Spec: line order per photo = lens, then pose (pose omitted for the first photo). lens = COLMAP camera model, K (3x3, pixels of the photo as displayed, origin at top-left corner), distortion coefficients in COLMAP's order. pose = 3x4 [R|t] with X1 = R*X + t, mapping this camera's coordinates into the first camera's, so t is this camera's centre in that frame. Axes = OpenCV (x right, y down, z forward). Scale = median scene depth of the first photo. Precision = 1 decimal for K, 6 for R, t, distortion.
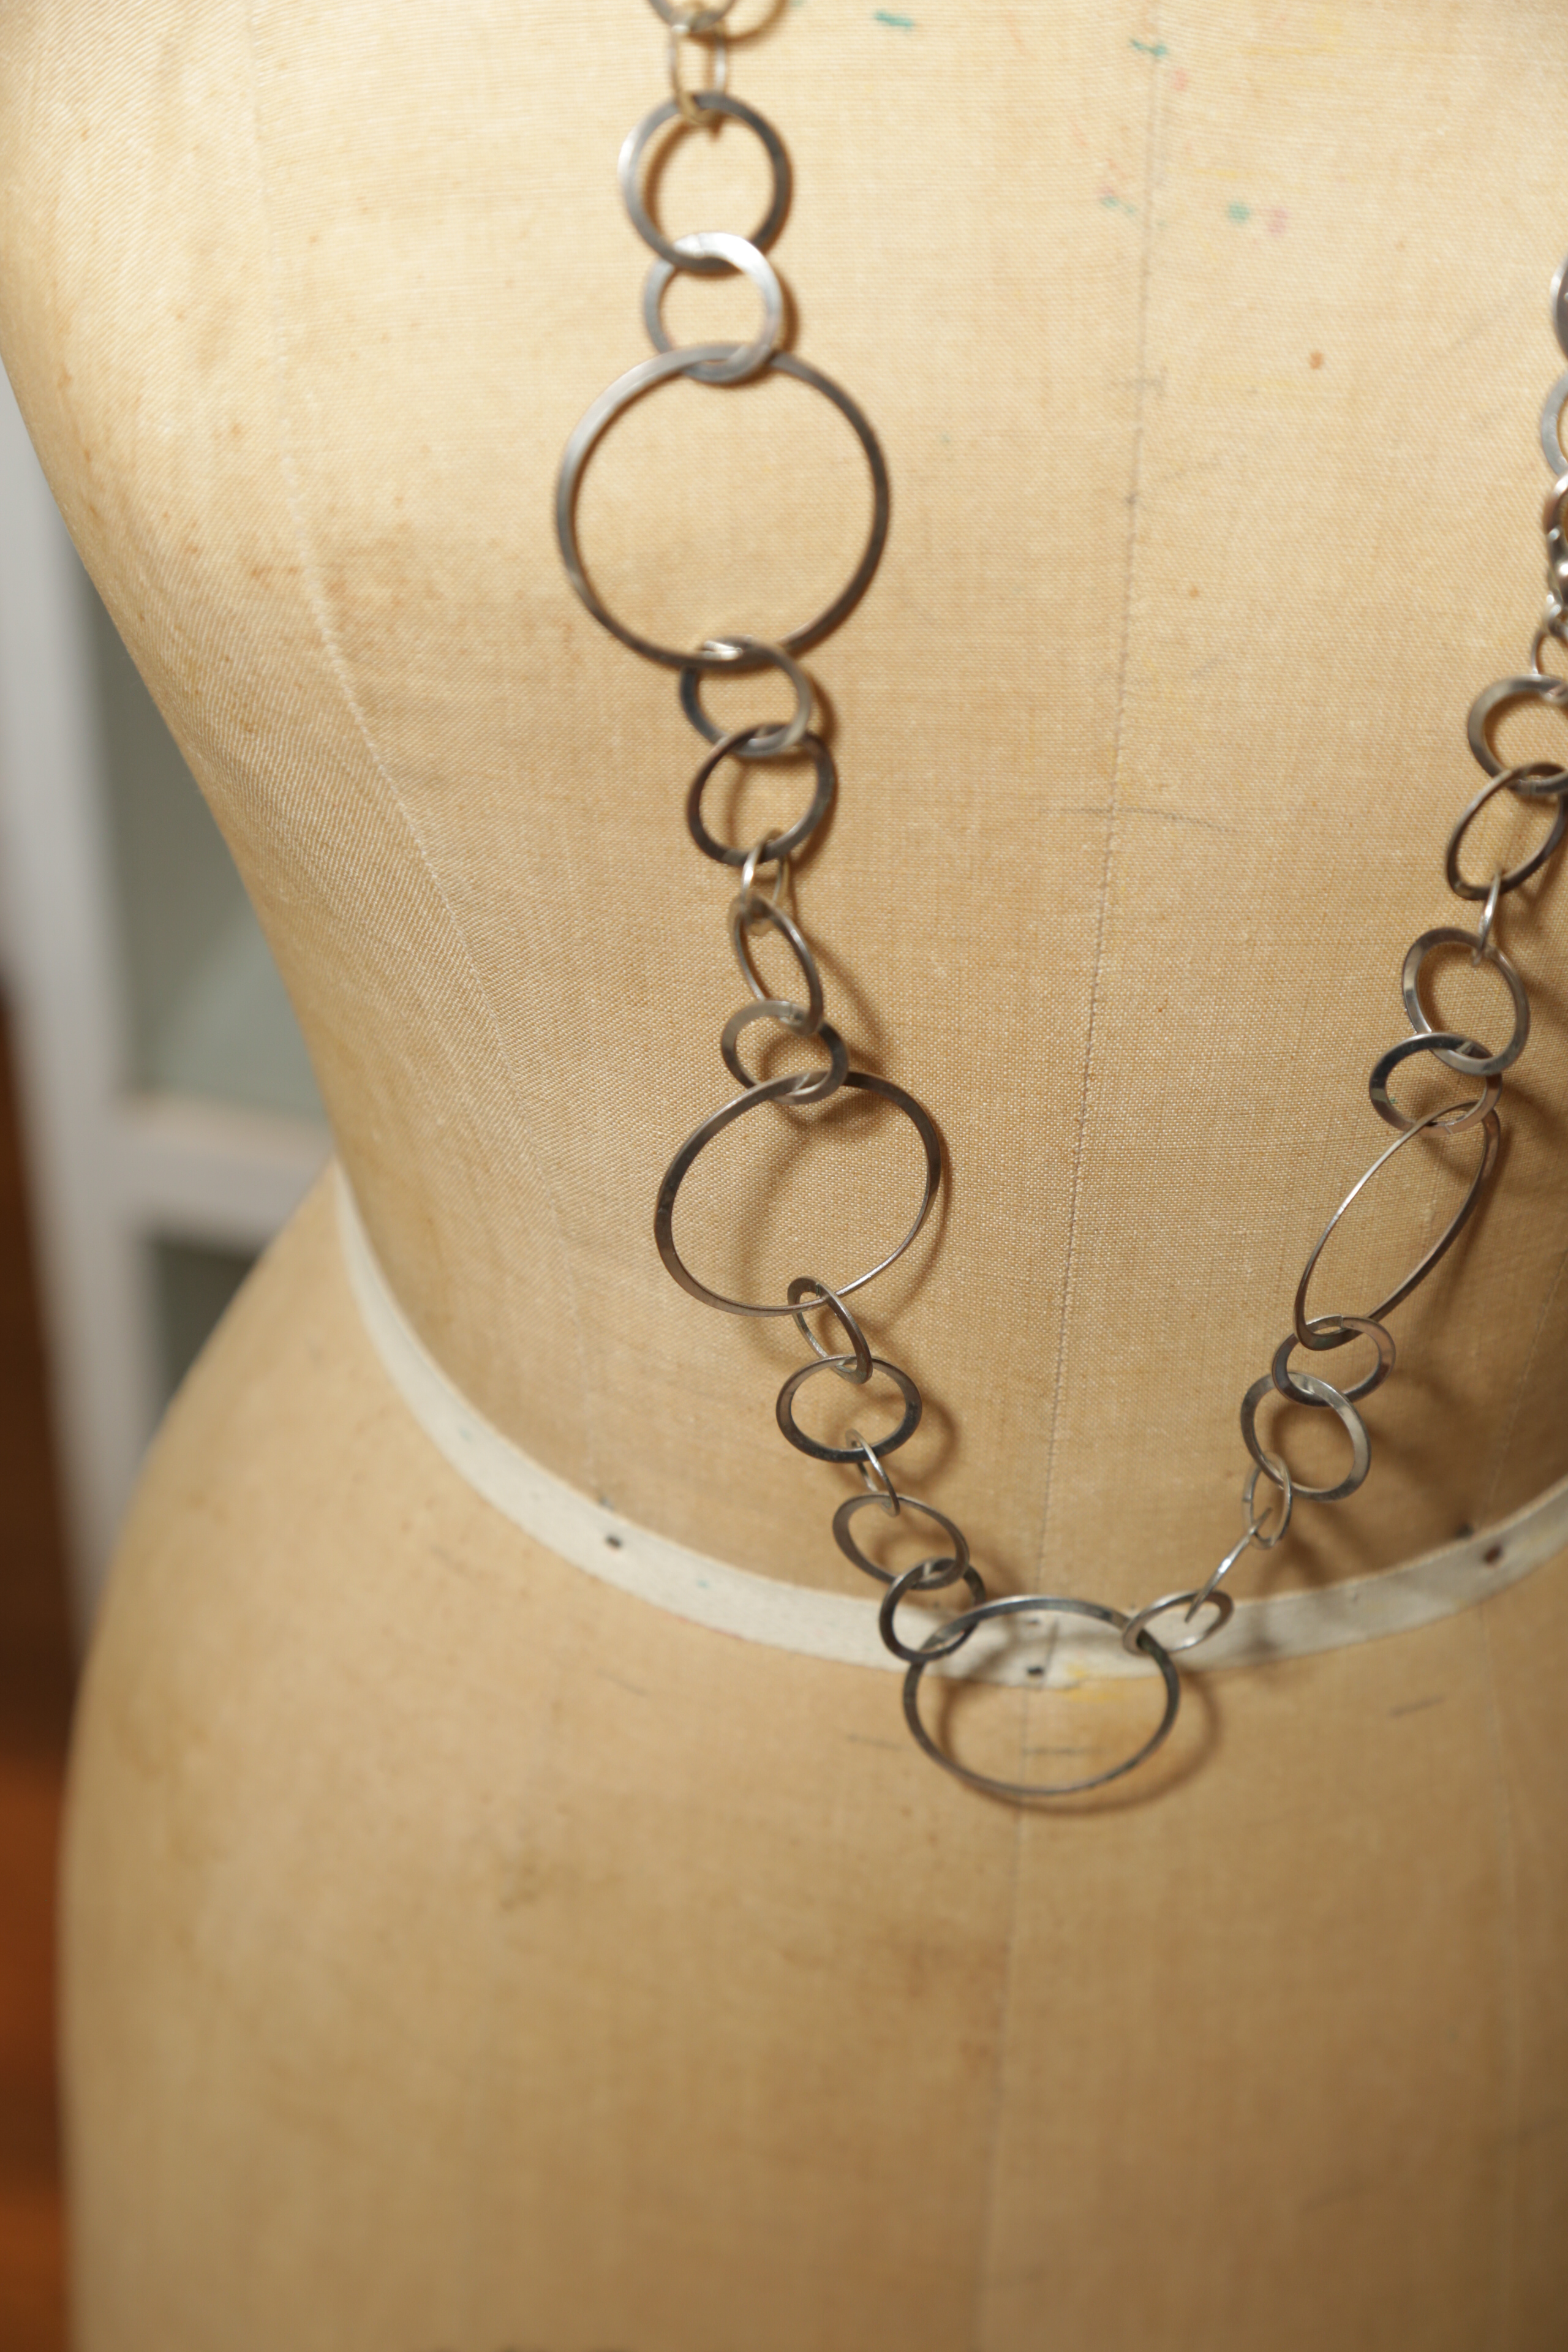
lens RADIAL K [[4681.2, 0, 774.5], [0, 4681.2, 1166.5], [0, 0, 1]] dist [0.202738, 0.025390]
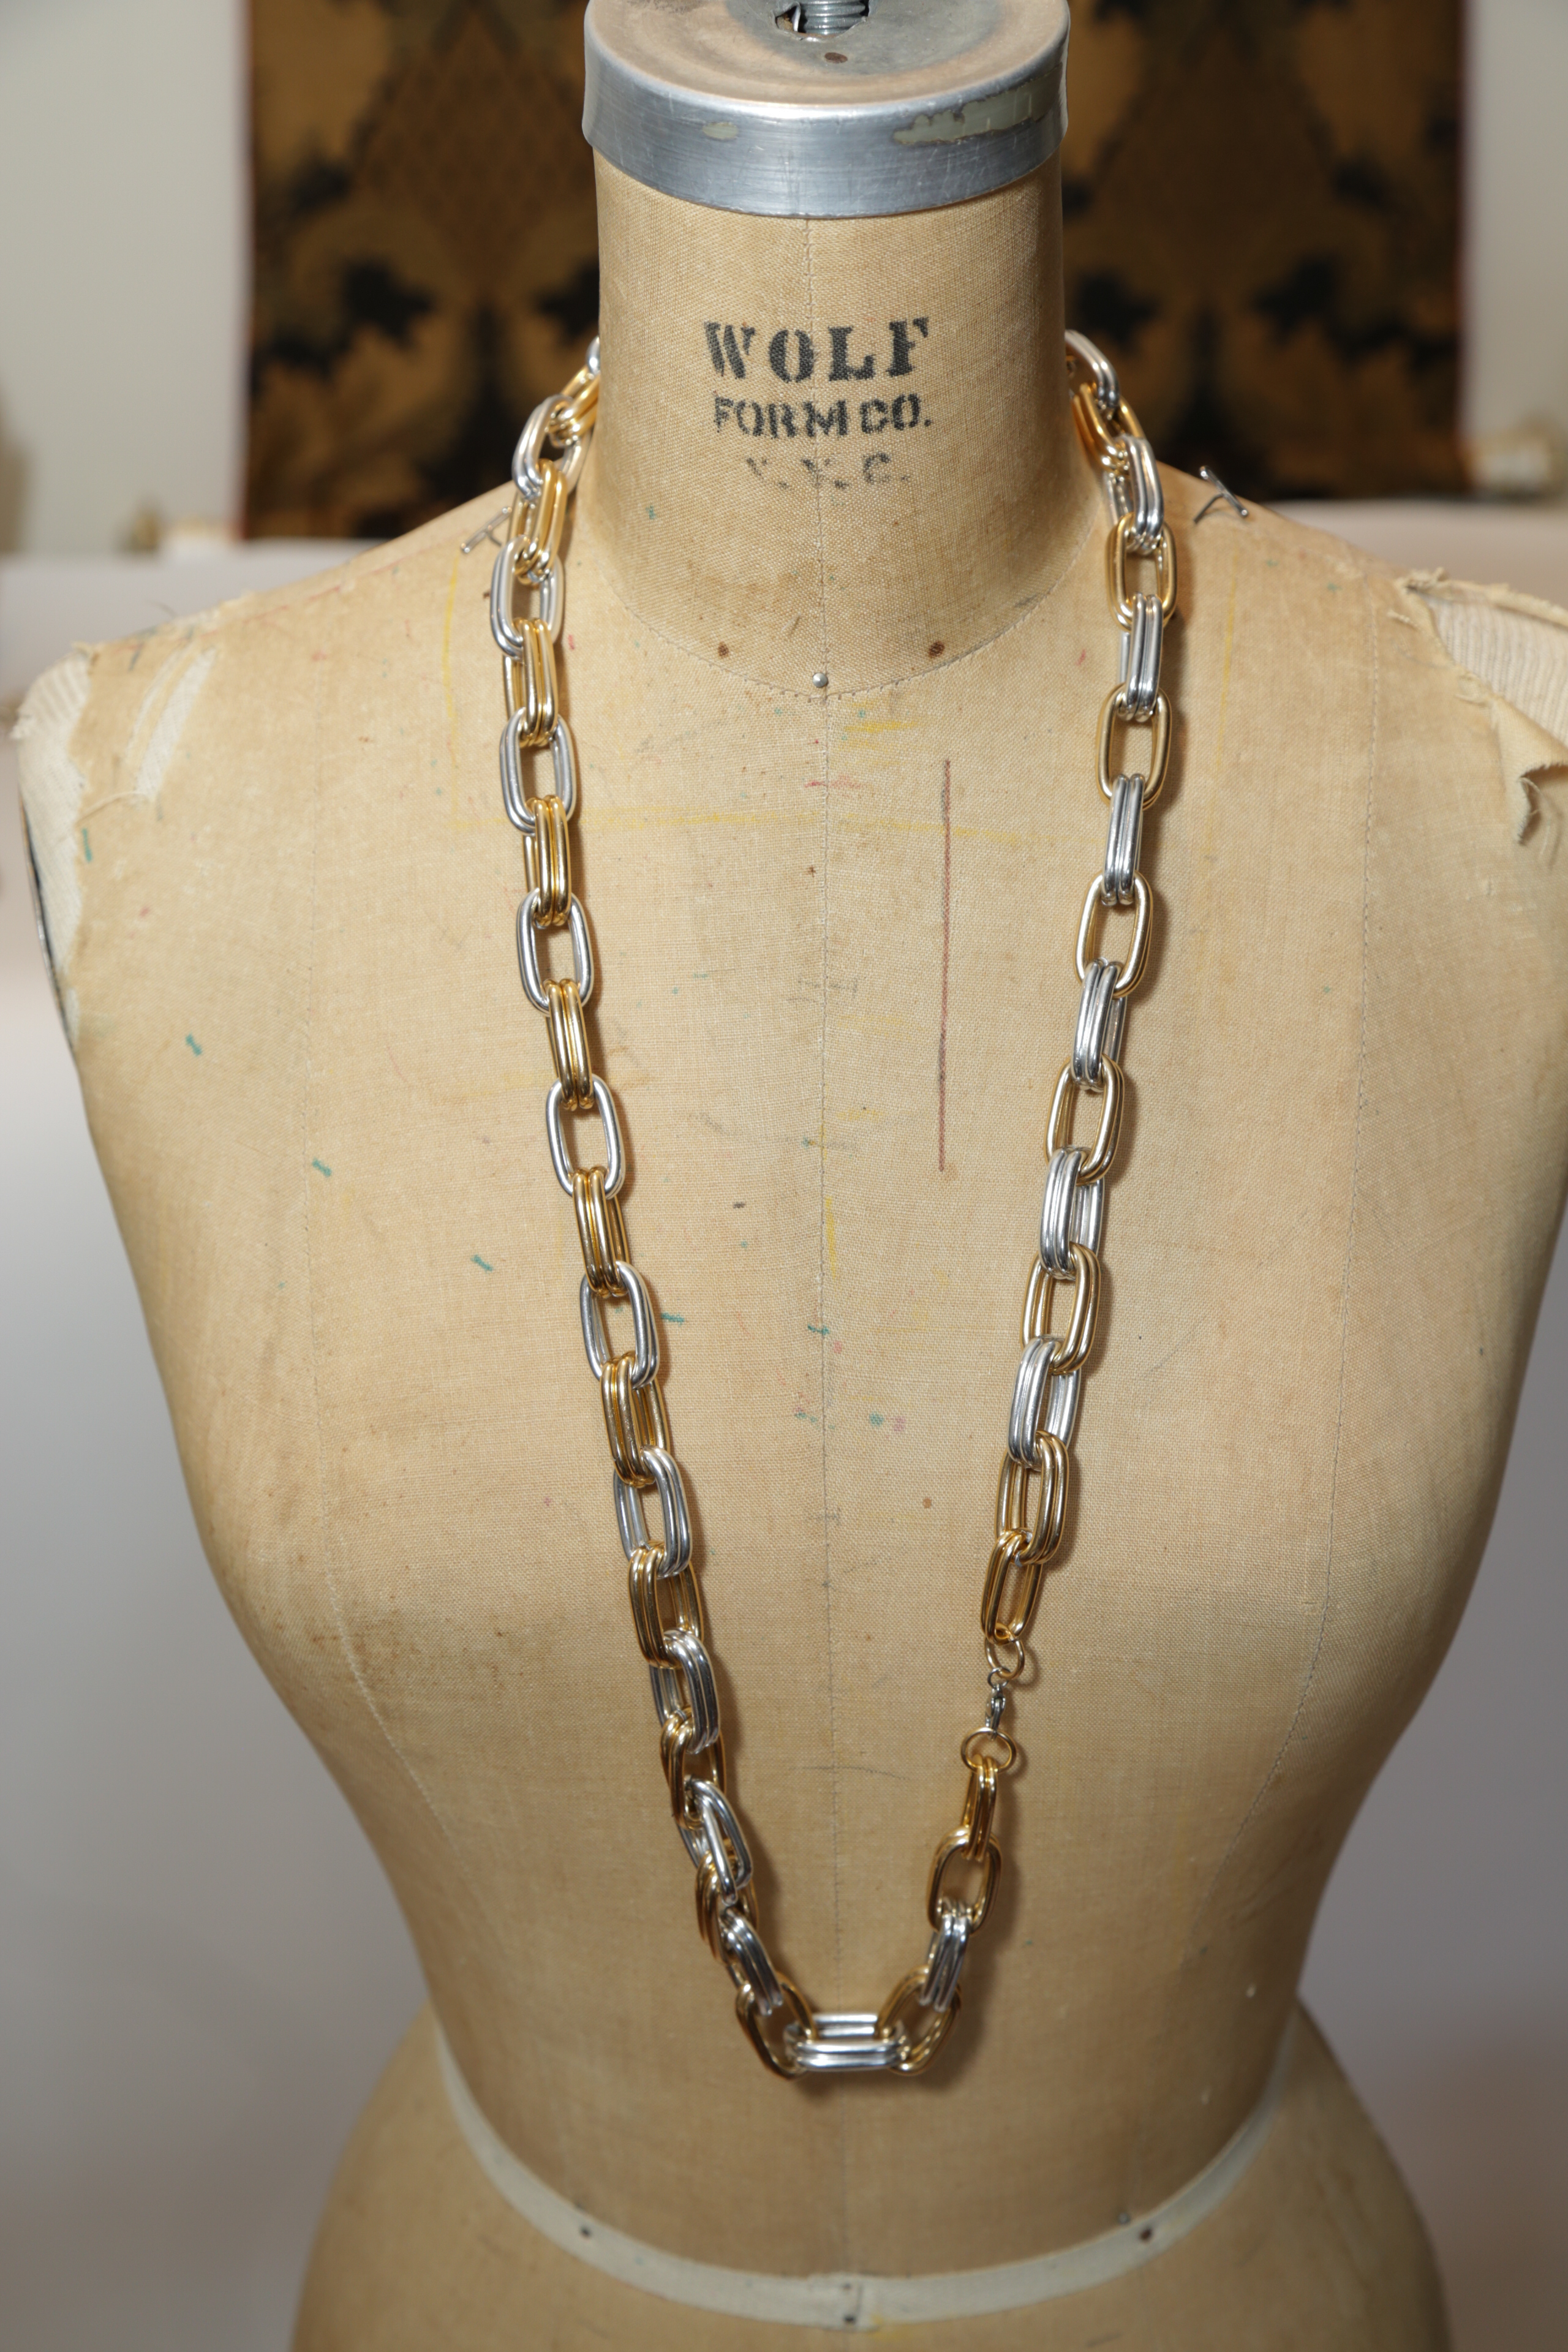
lens RADIAL K [[3016.6, 0, 775.2], [0, 3016.6, 1171.2], [0, 0, 1]] dist [0.062720, 0.102647]
pose [[0.997376, -0.032110, -0.064891, 0.127919], [0.016097, 0.972186, -0.233654, -0.031661], [0.070589, 0.231996, 0.970152, -0.084794]]
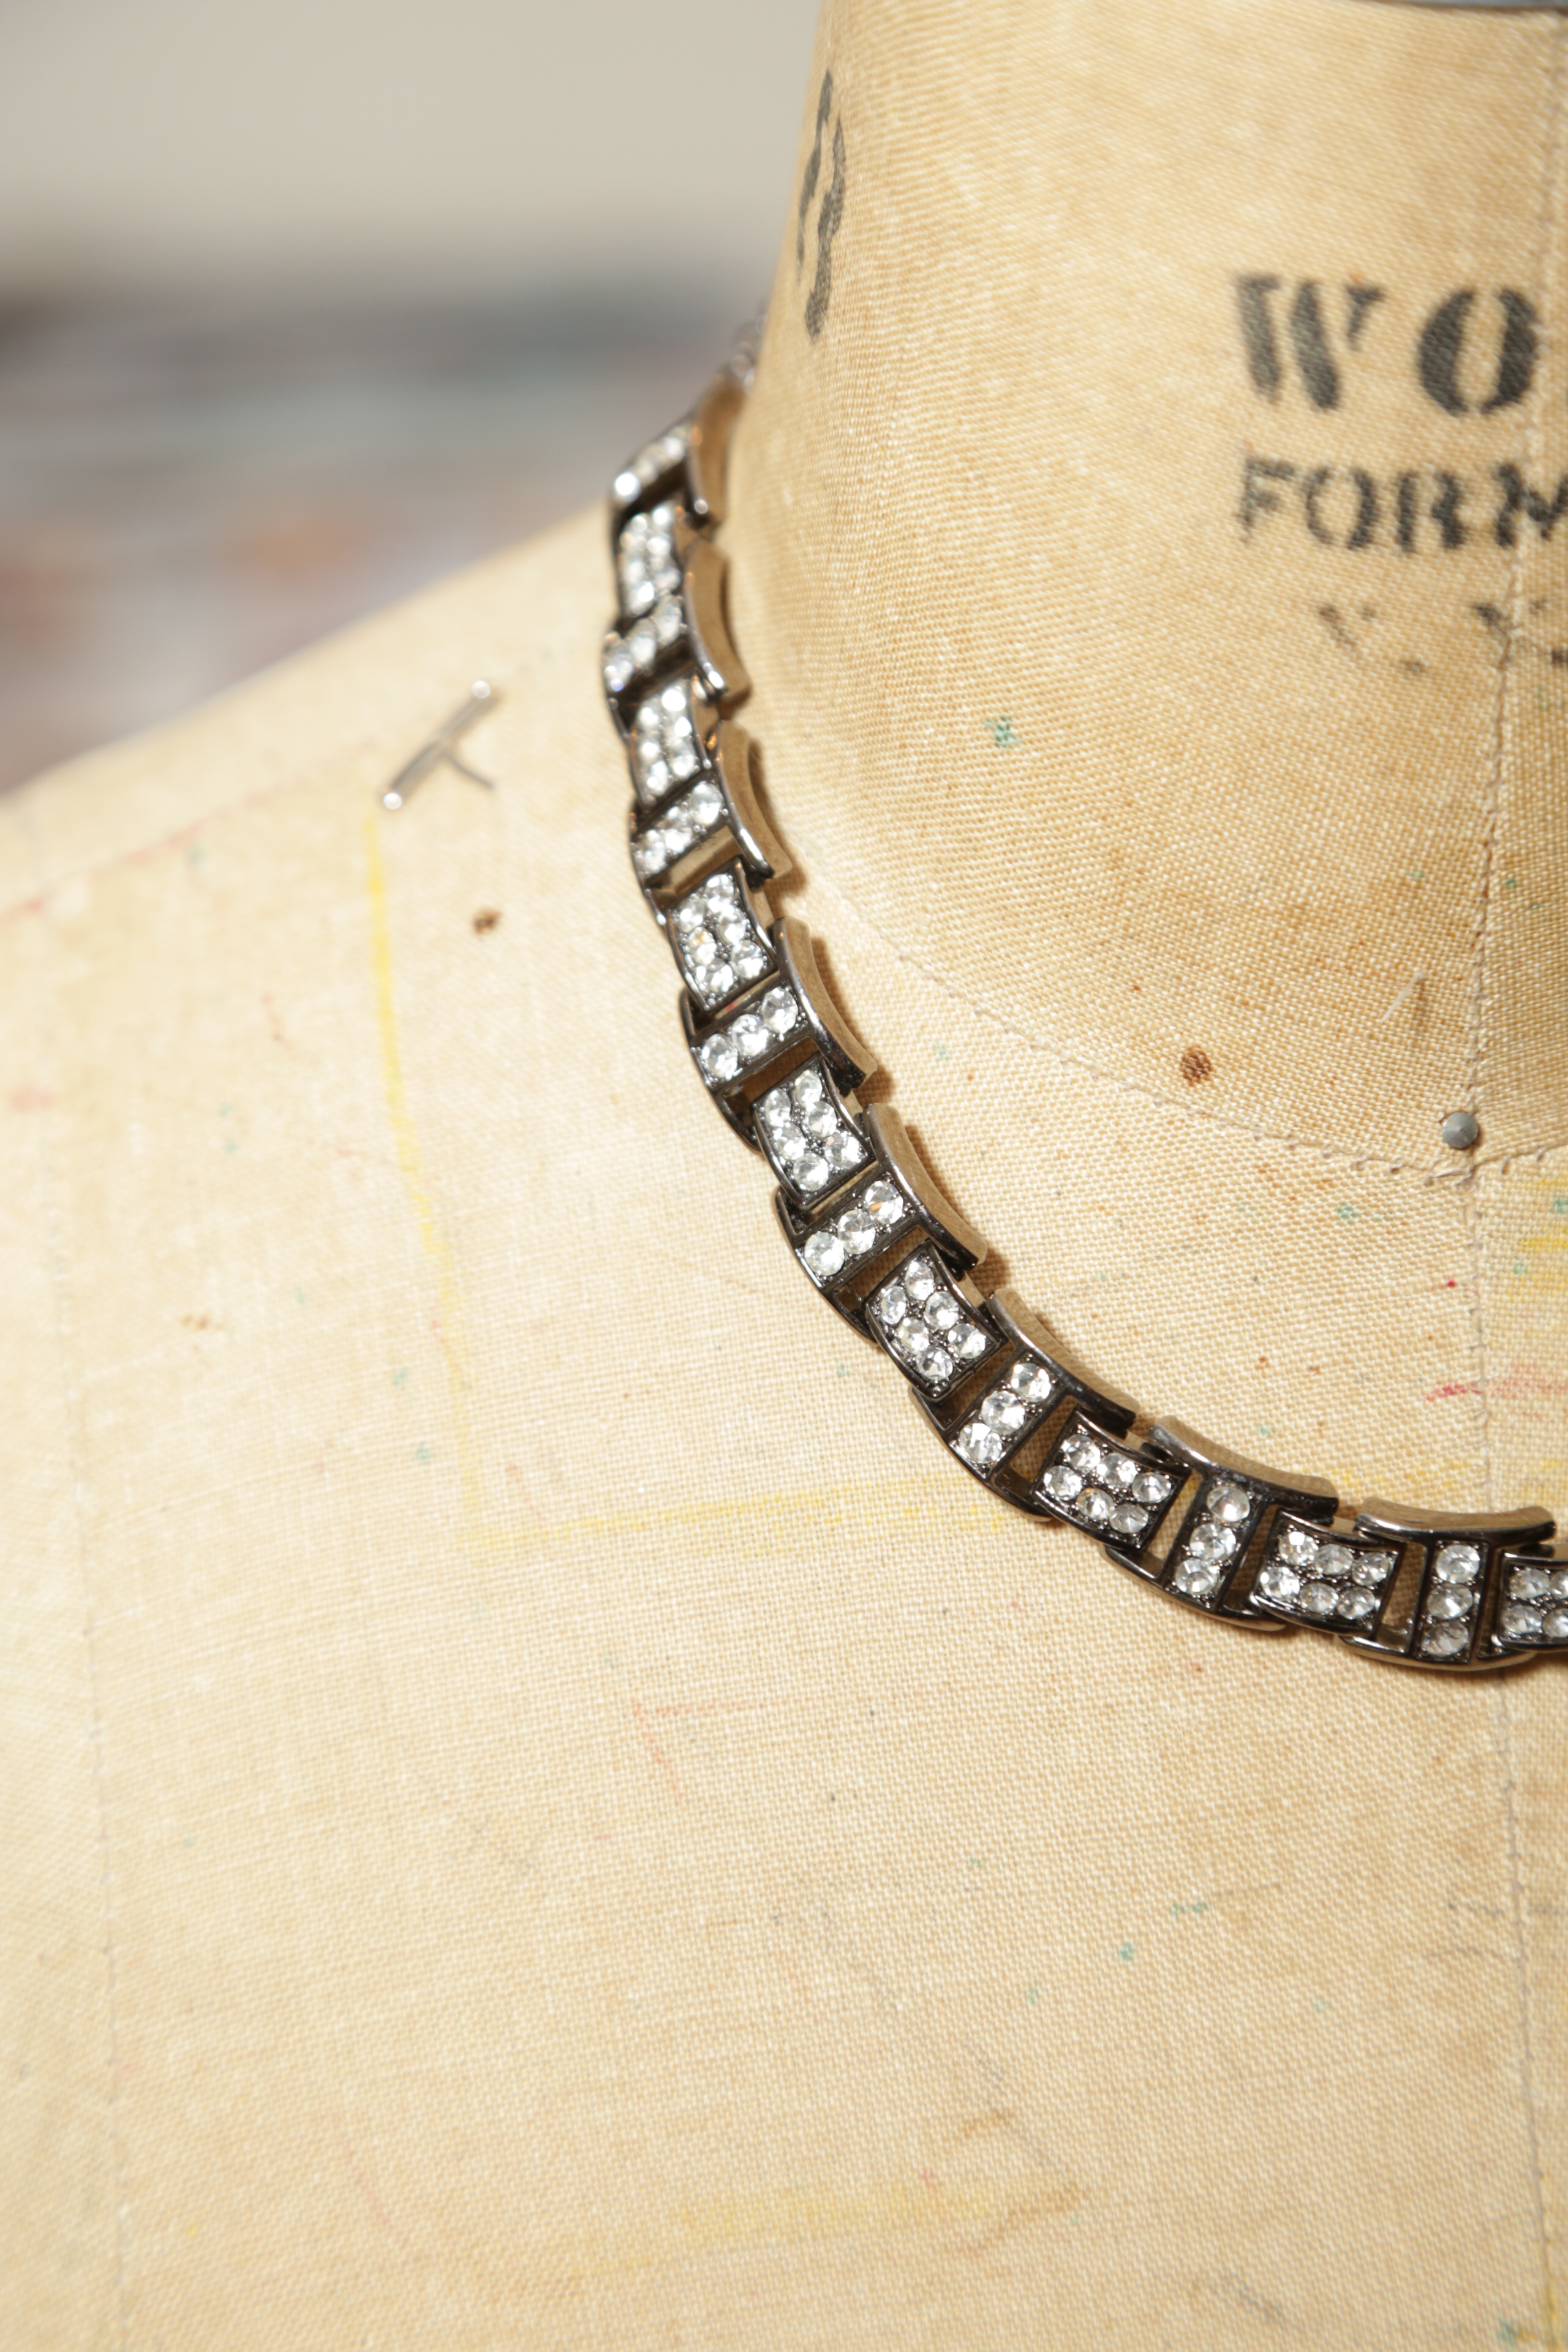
lens RADIAL K [[6083.0, 0, 776.9], [0, 6083.0, 1174.2], [0, 0, 1]] dist [0.411207, -0.466898]
pose [[0.989826, -0.107148, 0.093610, -0.082448], [0.128326, 0.956465, -0.262121, -0.228836], [-0.061449, 0.271467, 0.960484, 0.109385]]
